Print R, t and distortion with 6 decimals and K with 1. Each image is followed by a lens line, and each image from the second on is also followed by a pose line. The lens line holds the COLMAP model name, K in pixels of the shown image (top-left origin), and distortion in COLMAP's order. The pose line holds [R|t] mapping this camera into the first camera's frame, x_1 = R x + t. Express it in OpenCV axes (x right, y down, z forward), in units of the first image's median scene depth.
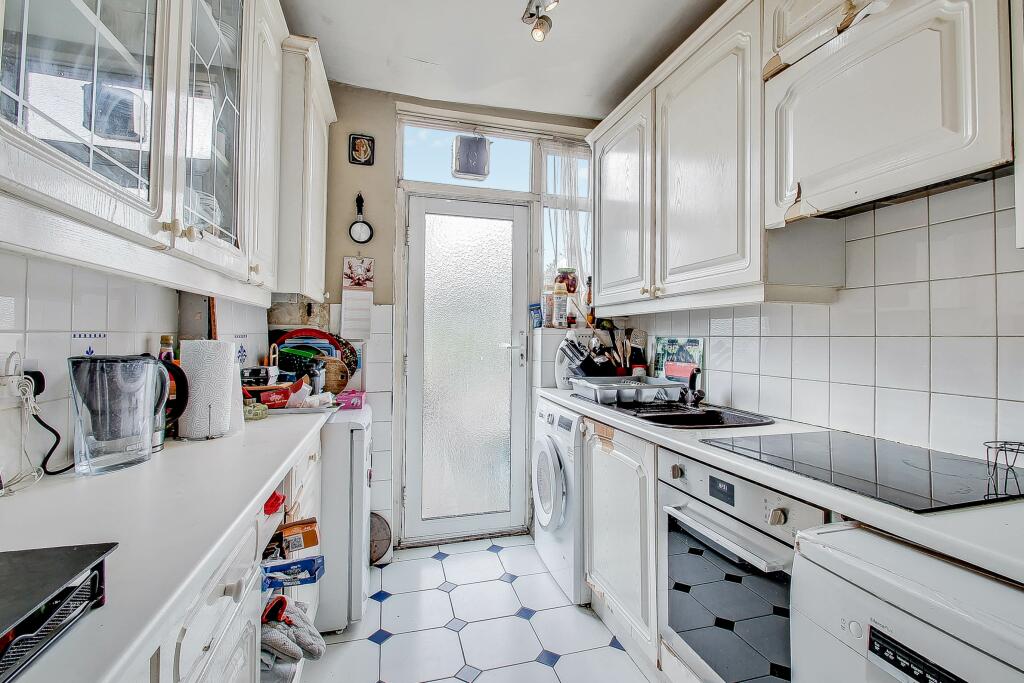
lens RADIAL K [[467.3, 0, 515.5], [0, 467.3, 334.2], [0, 0, 1]] dist [-0.000185, -0.000051]
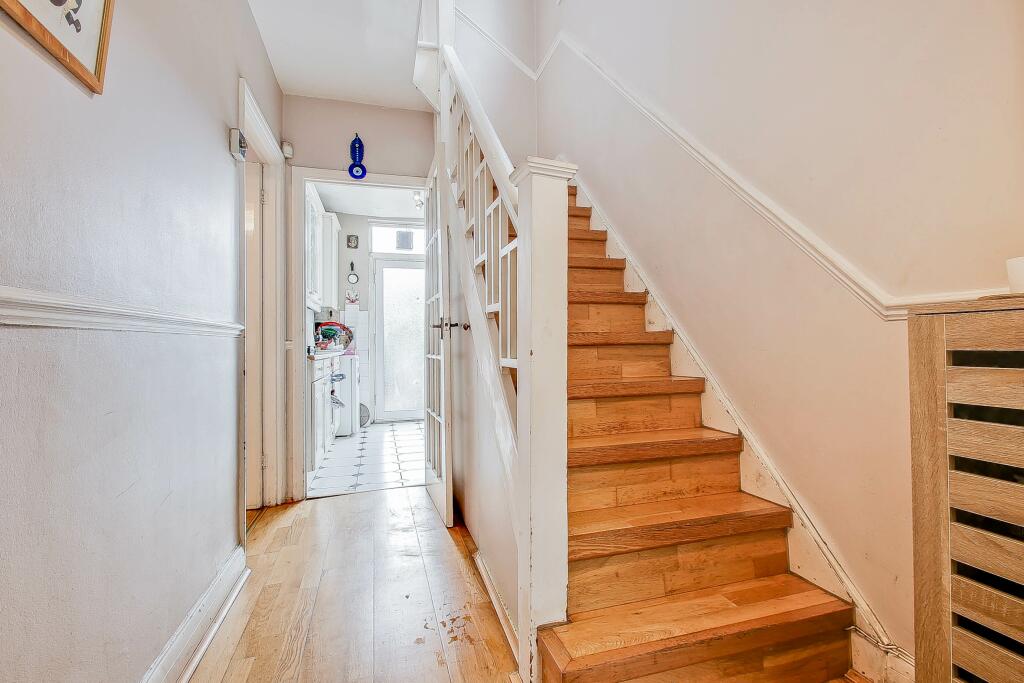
lens RADIAL K [[467.3, 0, 512.8], [0, 467.3, 344.5], [0, 0, 1]] dist [-0.000185, -0.000051]
pose [[0.999743, -0.020267, 0.010194, 0.410808], [0.020269, 0.999795, -0.000003, 0.113409], [-0.010192, 0.000209, 0.999948, -1.261714]]
